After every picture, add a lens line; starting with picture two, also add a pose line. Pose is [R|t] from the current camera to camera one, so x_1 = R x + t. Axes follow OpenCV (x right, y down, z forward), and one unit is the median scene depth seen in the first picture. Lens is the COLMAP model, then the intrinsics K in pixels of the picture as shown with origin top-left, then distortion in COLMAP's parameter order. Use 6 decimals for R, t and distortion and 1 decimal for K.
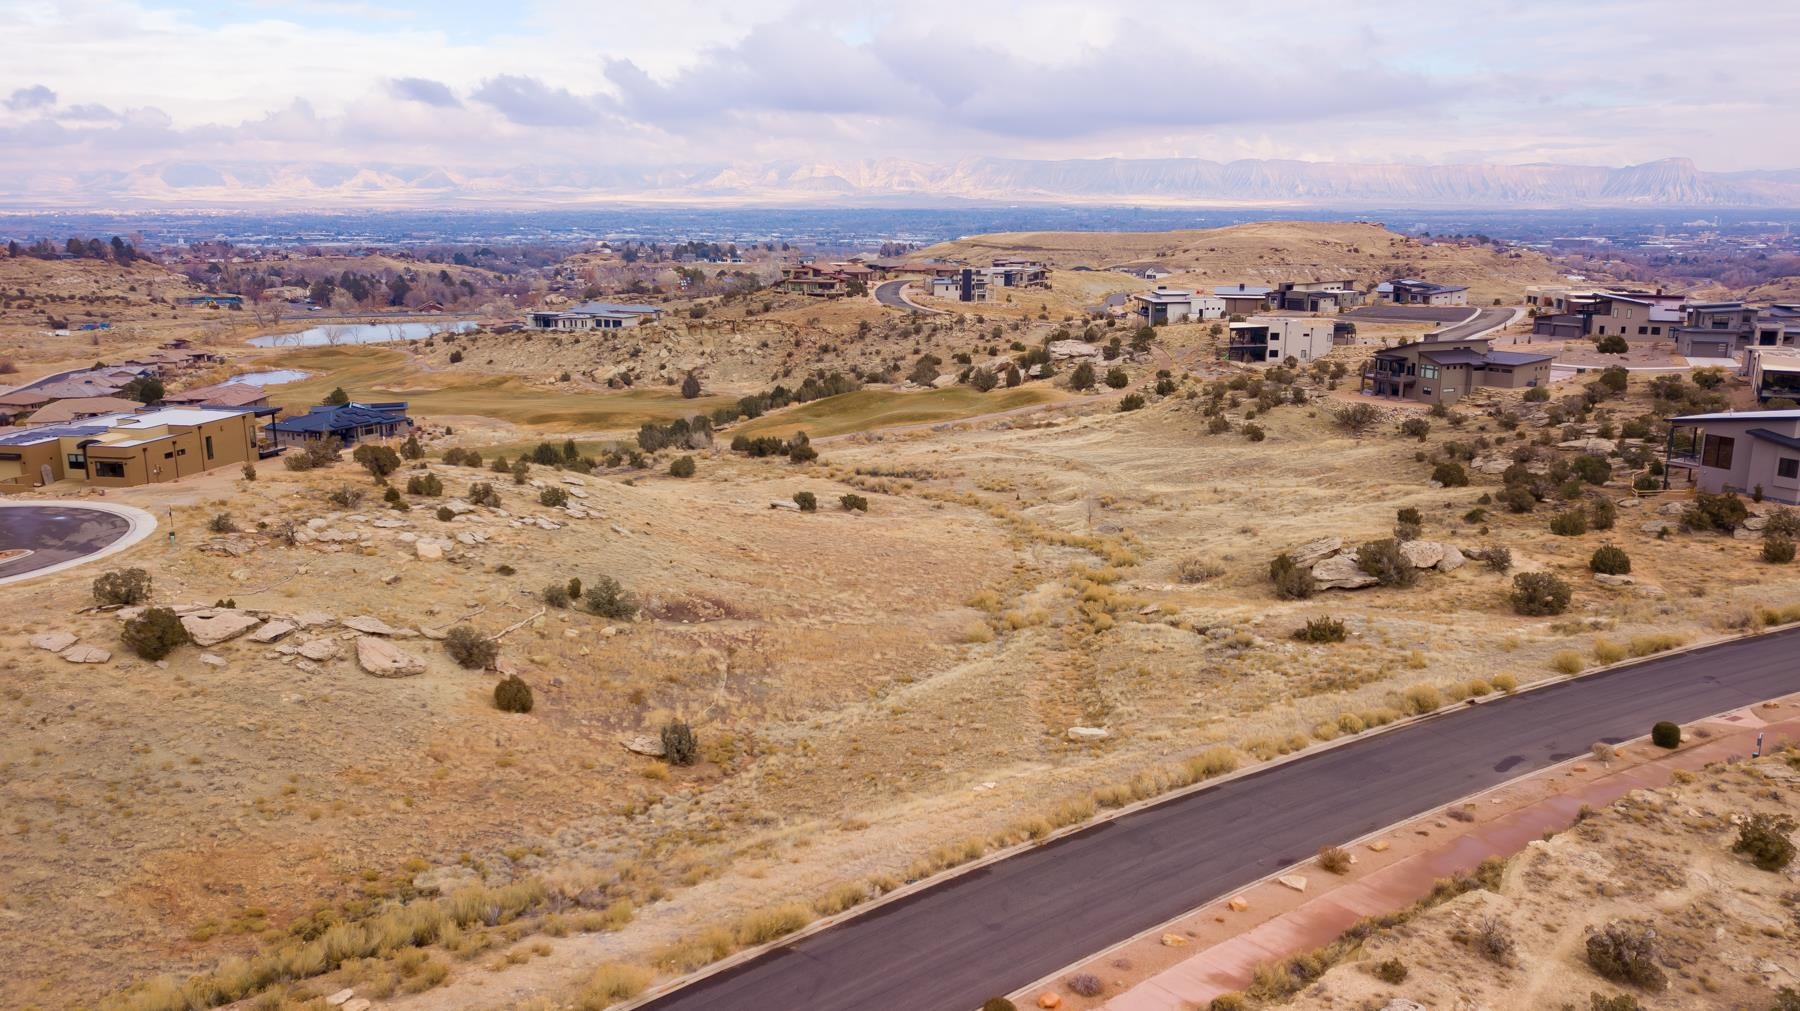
lens RADIAL K [[1365.7, 0, 913.3], [0, 1365.7, 540.1], [0, 0, 1]] dist [0.020048, -0.019952]
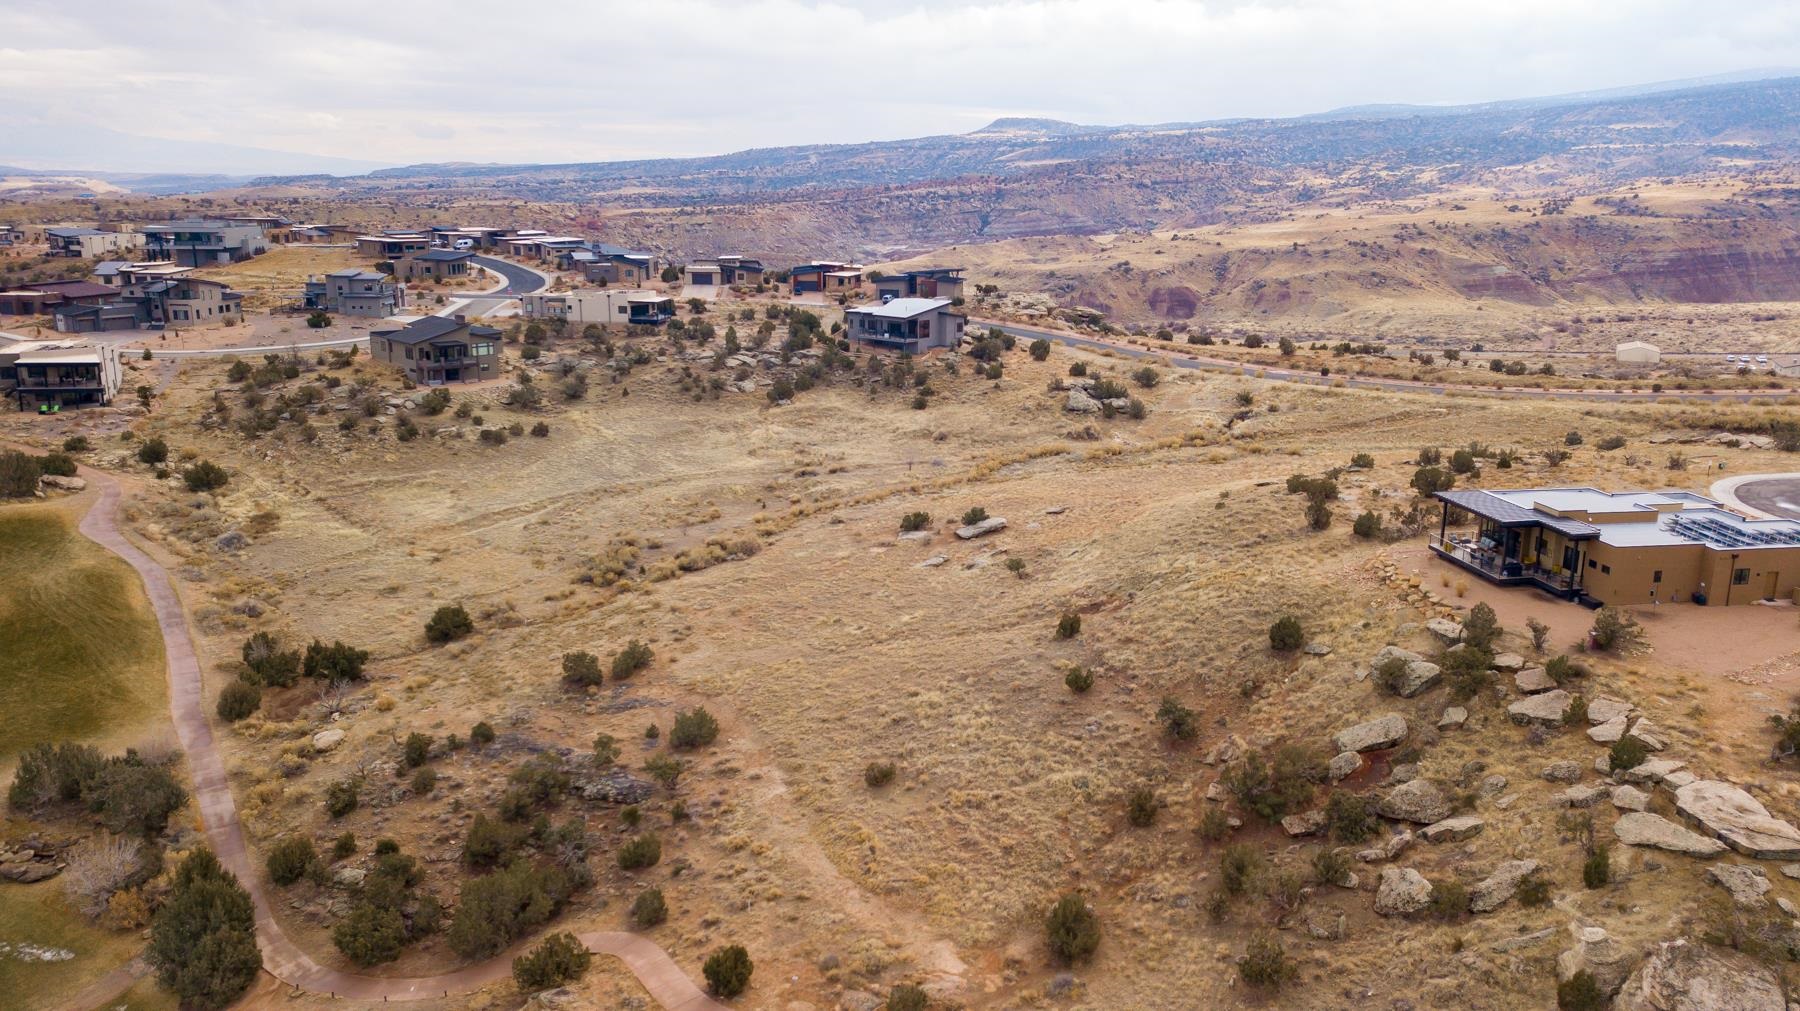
lens RADIAL K [[1365.7, 0, 918.1], [0, 1365.7, 518.0], [0, 0, 1]] dist [0.020048, -0.019952]
pose [[-0.342735, -0.231749, 0.910398, -0.389956], [0.215757, 0.923771, 0.316378, -0.142006], [-0.914320, 0.304859, -0.266607, 0.544914]]
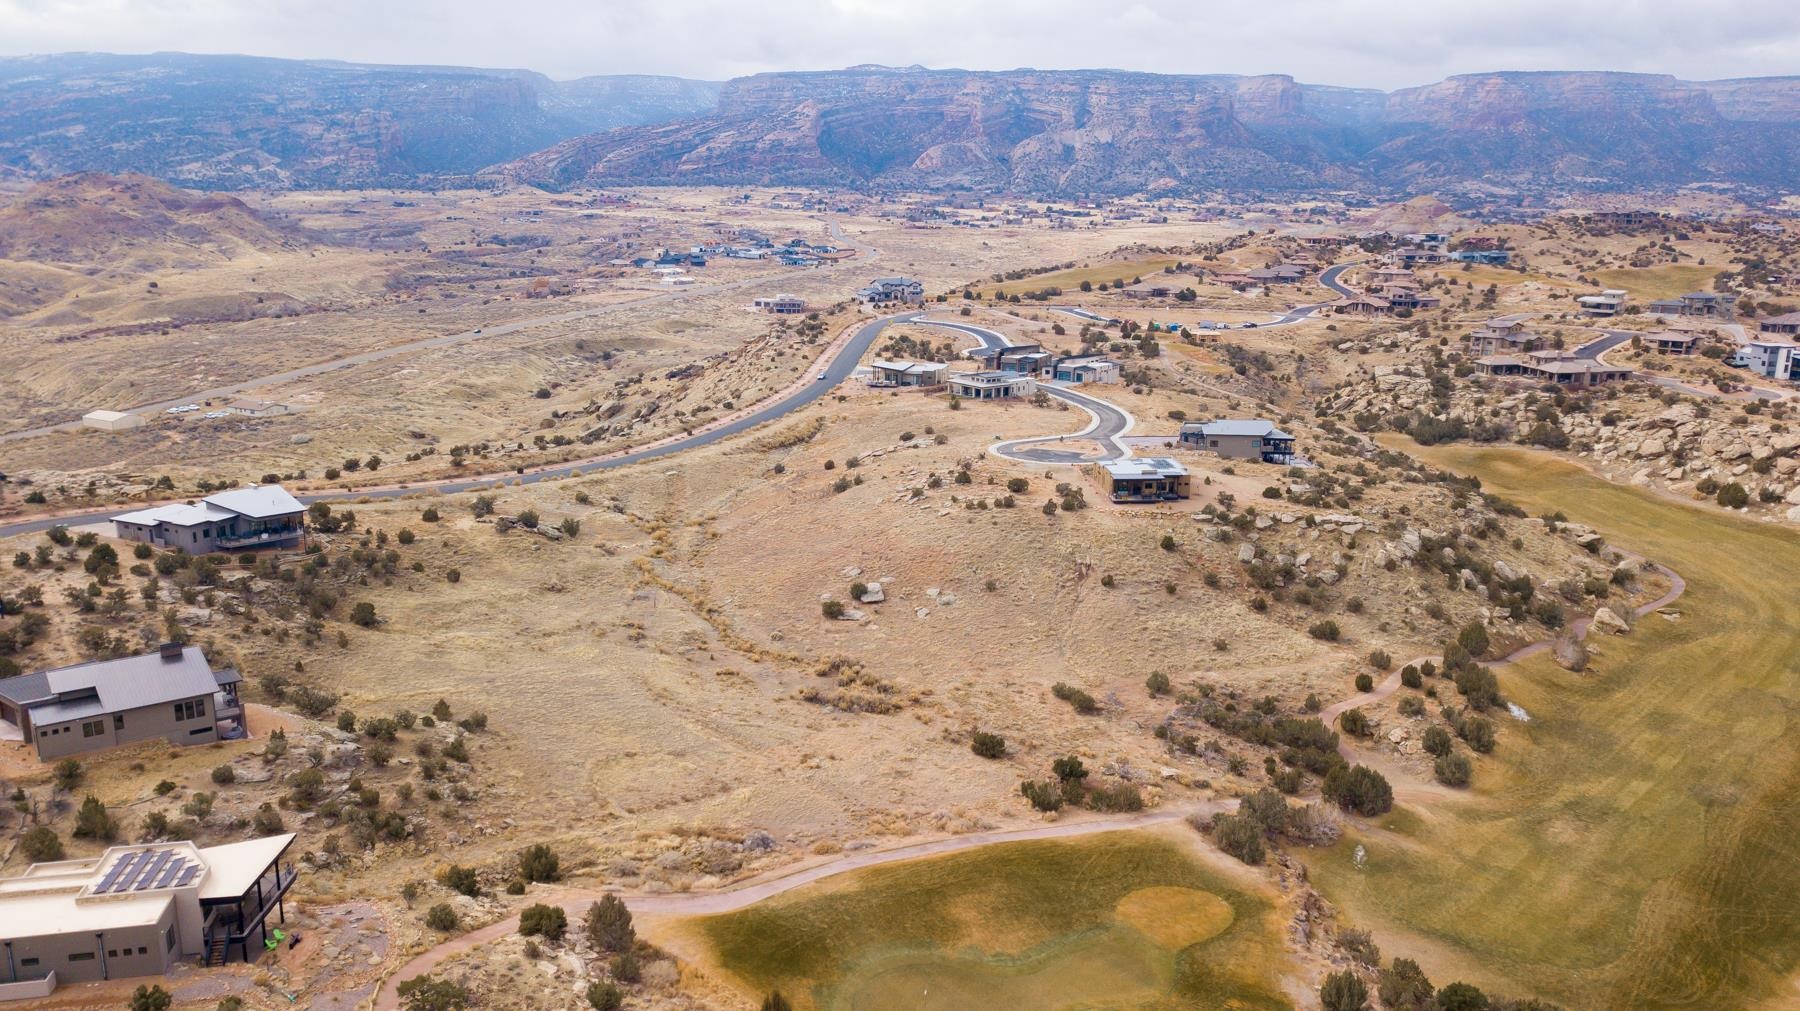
lens RADIAL K [[1365.7, 0, 913.9], [0, 1365.7, 509.2], [0, 0, 1]] dist [0.020048, -0.019952]
pose [[-0.966647, 0.050254, -0.251133, 0.090873], [-0.070590, 0.890301, 0.449867, -0.315341], [0.246192, 0.452590, -0.857060, 0.926151]]
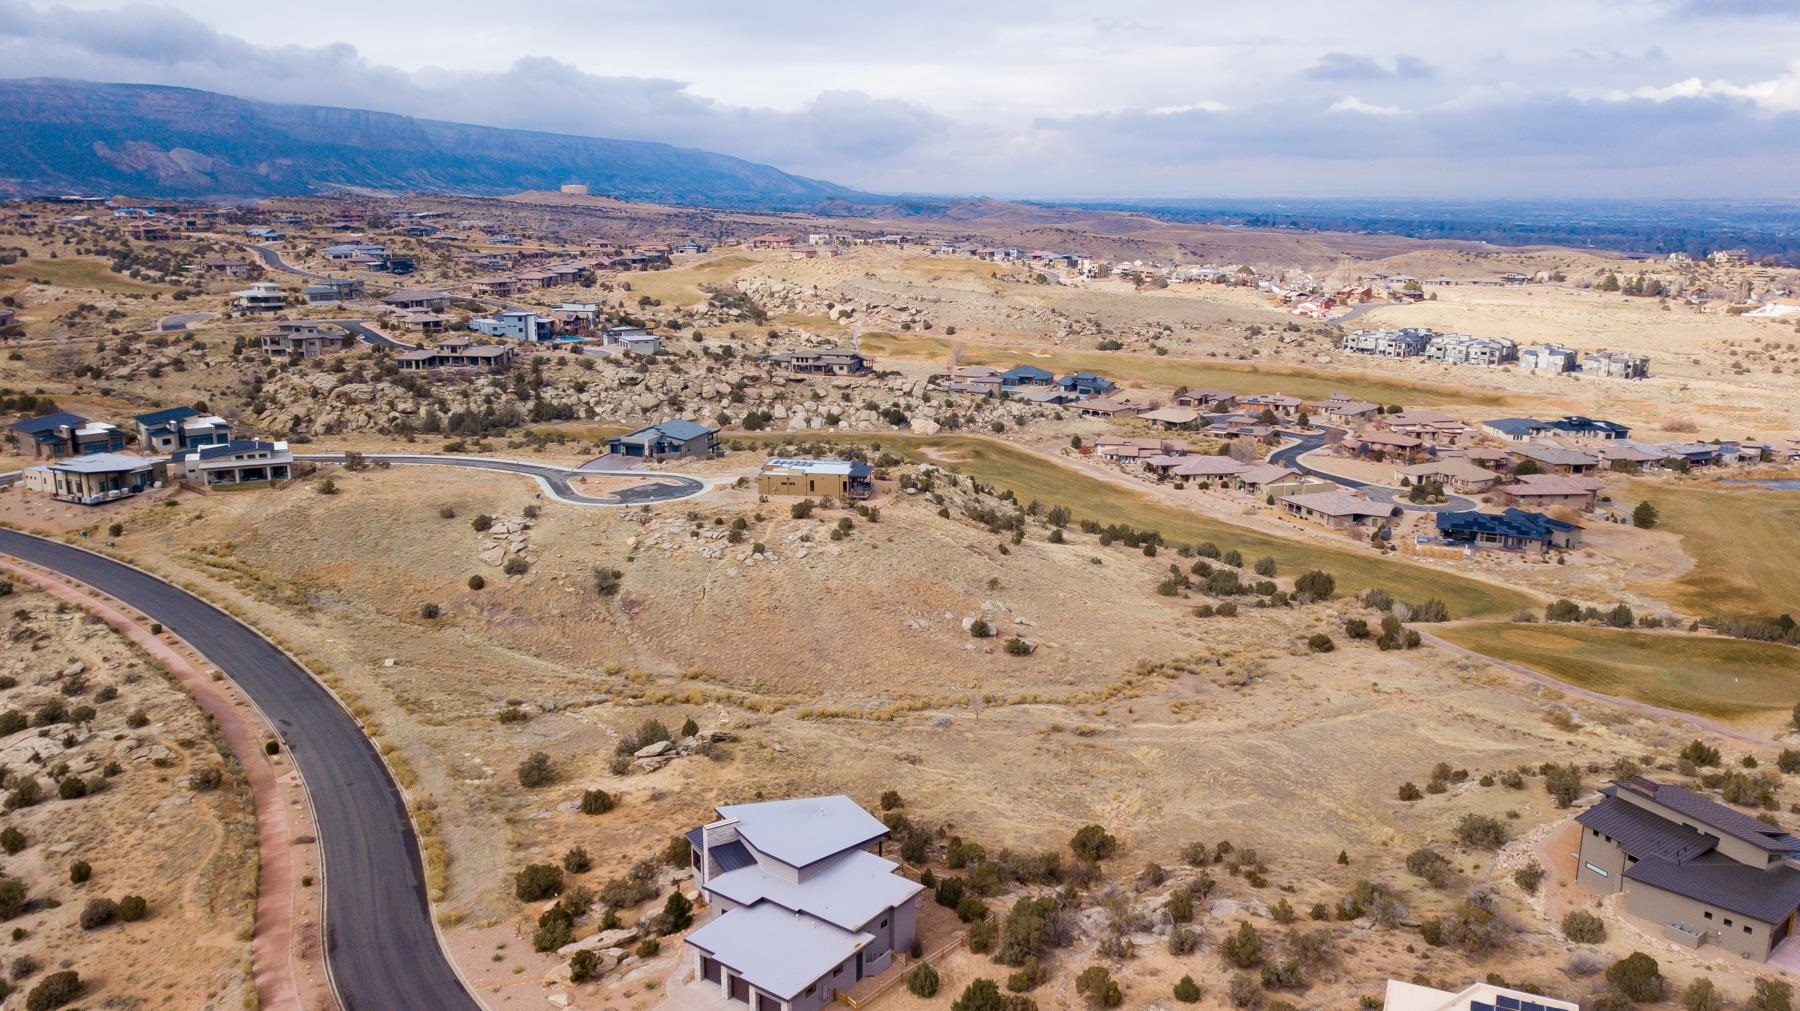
lens RADIAL K [[1365.7, 0, 910.7], [0, 1365.7, 521.8], [0, 0, 1]] dist [0.020048, -0.019952]
pose [[0.063410, 0.238495, -0.969071, 0.496131], [-0.245576, 0.944897, 0.216477, -0.167639], [0.967301, 0.224254, 0.118485, 0.318633]]
